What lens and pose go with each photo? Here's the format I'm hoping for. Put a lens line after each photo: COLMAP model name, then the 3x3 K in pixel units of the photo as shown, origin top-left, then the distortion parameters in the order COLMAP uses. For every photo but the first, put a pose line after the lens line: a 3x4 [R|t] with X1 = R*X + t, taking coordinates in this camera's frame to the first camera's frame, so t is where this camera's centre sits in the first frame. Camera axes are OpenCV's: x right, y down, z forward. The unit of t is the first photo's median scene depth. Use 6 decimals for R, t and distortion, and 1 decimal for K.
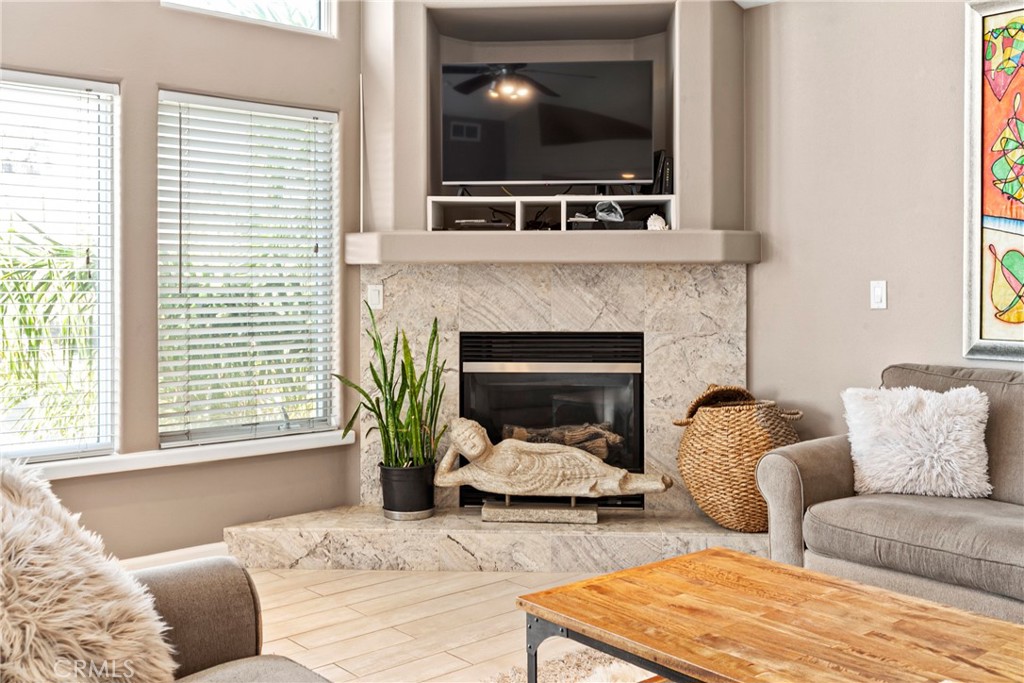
lens RADIAL K [[995.9, 0, 511.6], [0, 995.9, 282.9], [0, 0, 1]] dist [-0.011109, -0.001943]
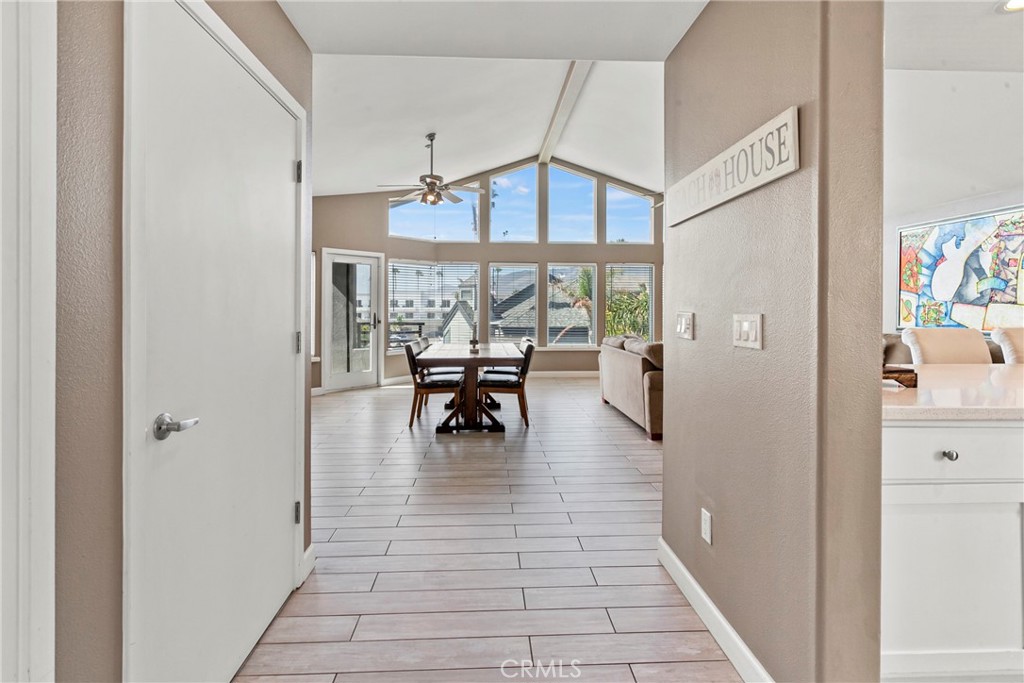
lens RADIAL K [[477.3, 0, 508.3], [0, 477.3, 308.1], [0, 0, 1]] dist [0.001094, 0.000554]
pose [[0.782483, 0.004168, -0.622658, 0.366490], [-0.003395, 0.999991, 0.002427, -0.003341], [0.622663, 0.000215, 0.782490, -0.938903]]
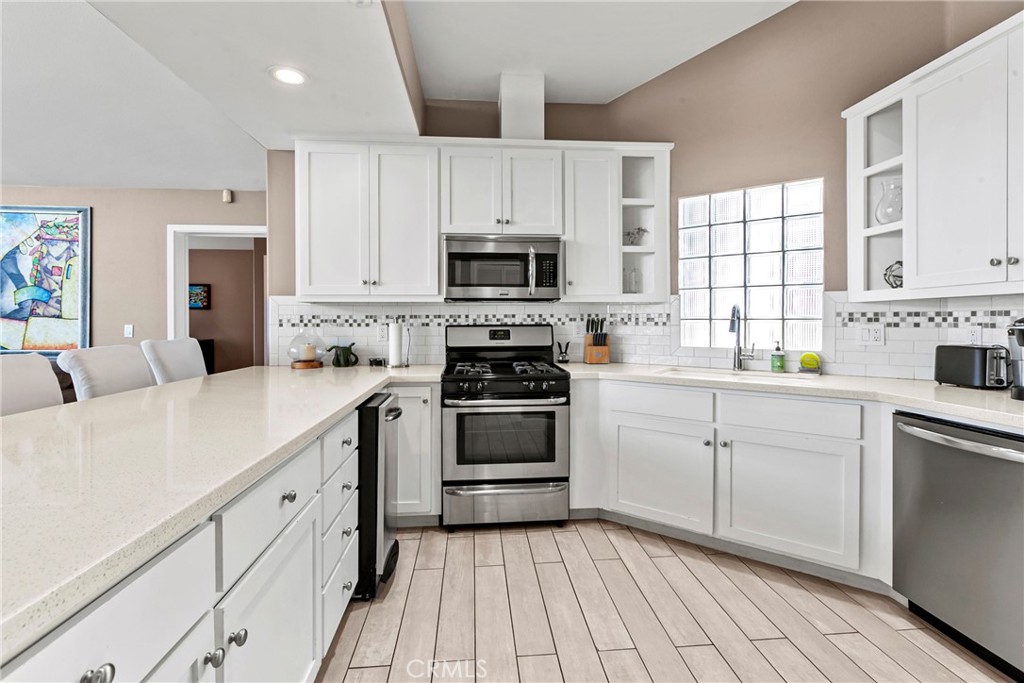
lens RADIAL K [[474.5, 0, 511.1], [0, 474.5, 328.0], [0, 0, 1]] dist [0.000008, -0.000633]
pose [[0.593041, -0.007673, 0.805136, 0.360973], [-0.001226, 0.999945, 0.010433, -0.004951], [-0.805171, -0.007175, 0.592999, -0.672666]]
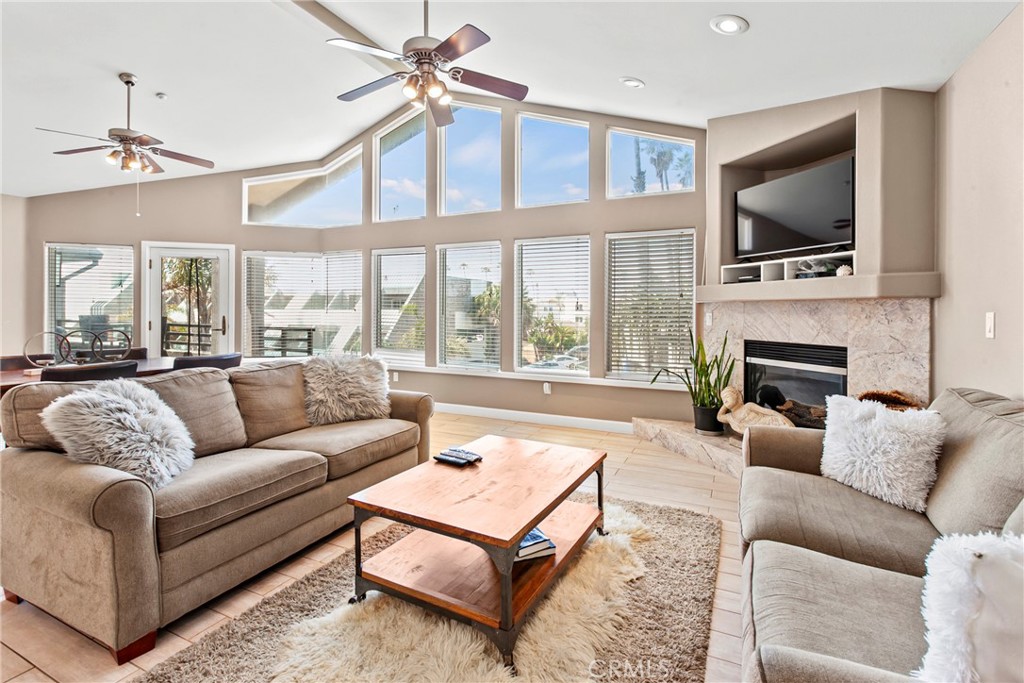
lens RADIAL K [[472.0, 0, 515.3], [0, 472.0, 307.6], [0, 0, 1]] dist [-0.000210, -0.000047]
pose [[0.392953, -0.003428, -0.919552, 0.574731], [-0.004695, 0.999973, -0.005735, -0.001405], [0.919547, 0.006570, 0.392926, 0.291937]]
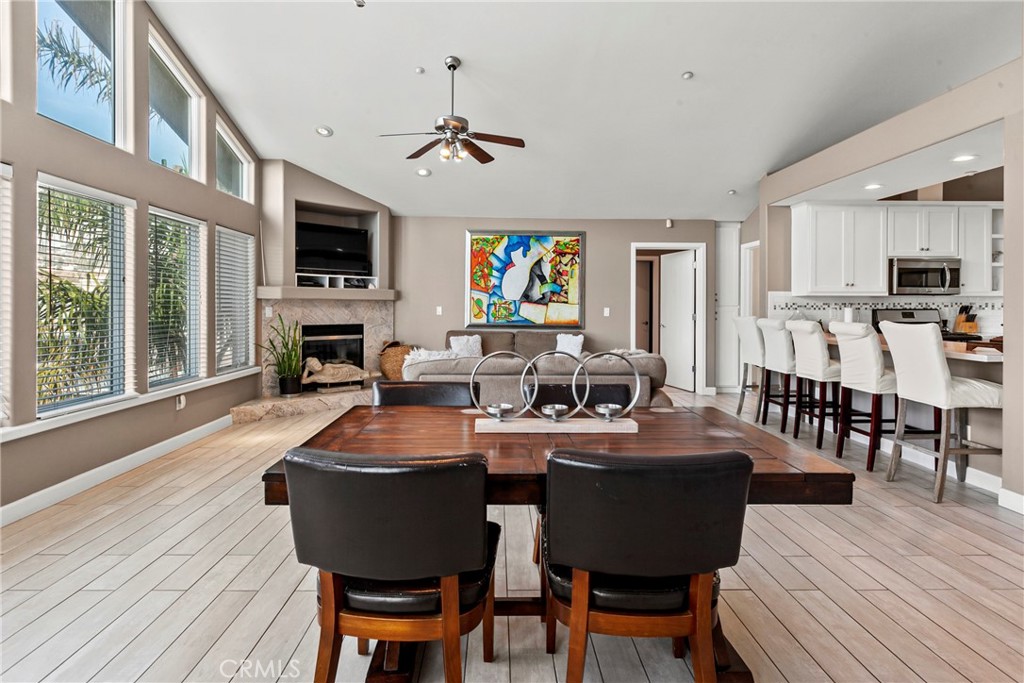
lens RADIAL K [[538.8, 0, 512.4], [0, 538.8, 309.1], [0, 0, 1]] dist [0.001752, 0.000240]
pose [[0.641234, 0.000454, 0.767345, -0.790461], [-0.005571, 0.999976, 0.004064, -0.001984], [-0.767325, -0.006881, 0.641221, -0.328945]]
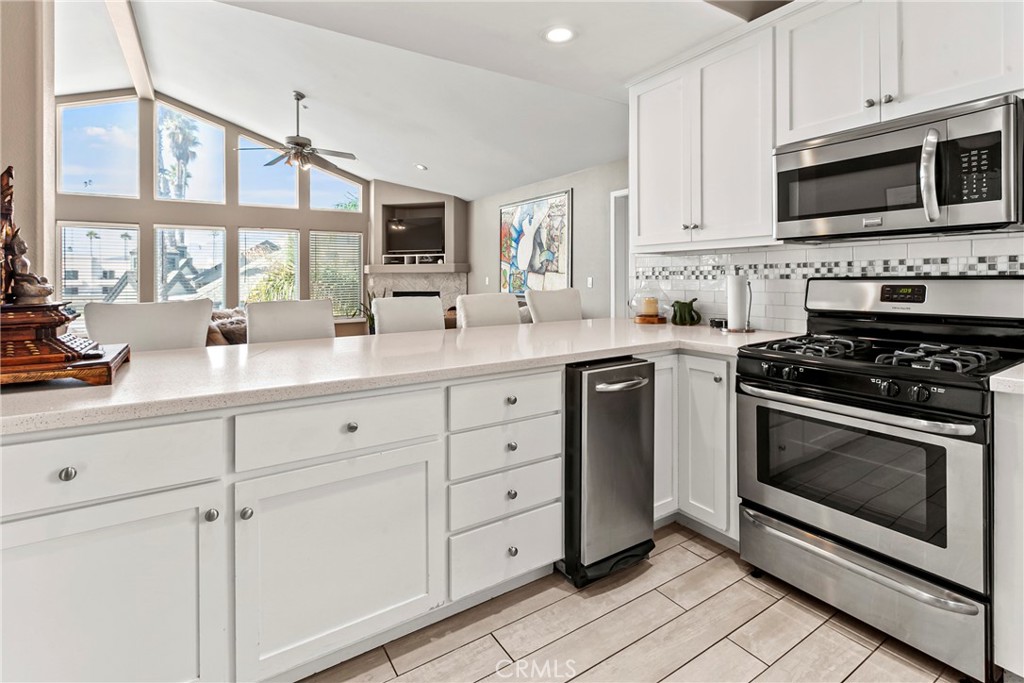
lens RADIAL K [[483.2, 0, 508.9], [0, 483.2, 277.0], [0, 0, 1]] dist [0.002181, 0.000235]
pose [[0.987677, -0.005893, -0.156394, 0.662025], [0.006263, 0.999979, 0.001873, -0.004876], [0.156380, -0.002830, 0.987693, -0.711785]]
